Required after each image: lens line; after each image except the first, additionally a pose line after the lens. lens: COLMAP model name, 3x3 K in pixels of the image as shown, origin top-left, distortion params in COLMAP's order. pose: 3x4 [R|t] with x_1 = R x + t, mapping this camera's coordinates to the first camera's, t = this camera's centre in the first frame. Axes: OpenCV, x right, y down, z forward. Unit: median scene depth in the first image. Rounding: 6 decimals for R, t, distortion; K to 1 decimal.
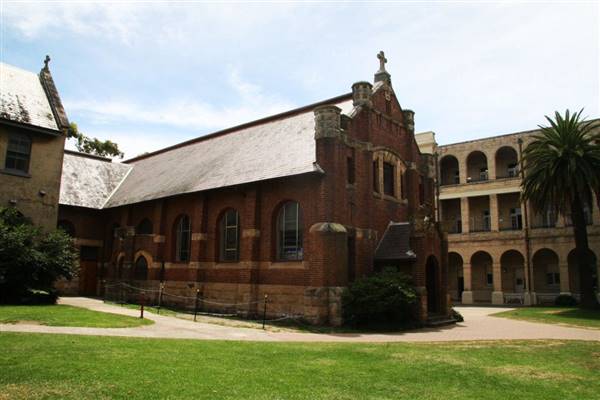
lens RADIAL K [[469.1, 0, 299.0], [0, 469.1, 201.6], [0, 0, 1]] dist [-0.174096, 0.106920]
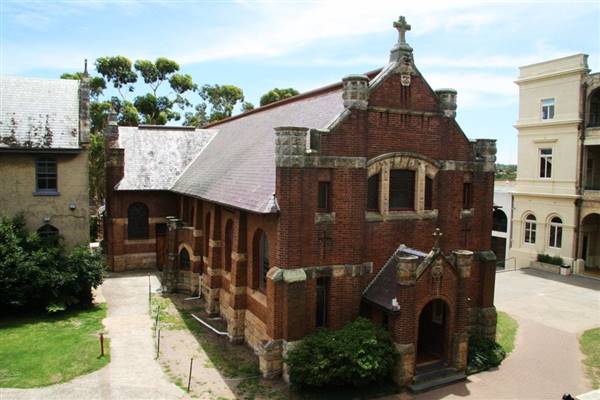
lens RADIAL K [[469.1, 0, 294.3], [0, 469.1, 205.2], [0, 0, 1]] dist [-0.174096, 0.106920]
pose [[0.907779, 0.031308, -0.418280, 0.349841], [0.066548, 0.973830, 0.217318, -0.205234], [0.414137, -0.225113, 0.881938, 0.212900]]
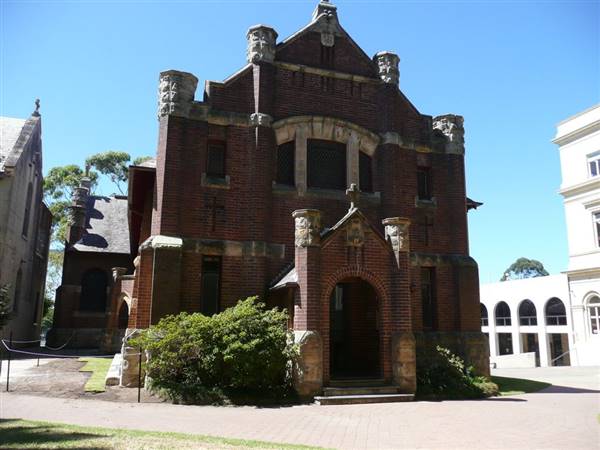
lens RADIAL K [[507.9, 0, 305.2], [0, 507.9, 234.4], [0, 0, 1]] dist [-0.041699, -0.022853]
pose [[0.850463, -0.099968, -0.516448, 0.509222], [0.087628, 0.994982, -0.048295, 0.078021], [0.518684, -0.004182, 0.854956, 0.373460]]
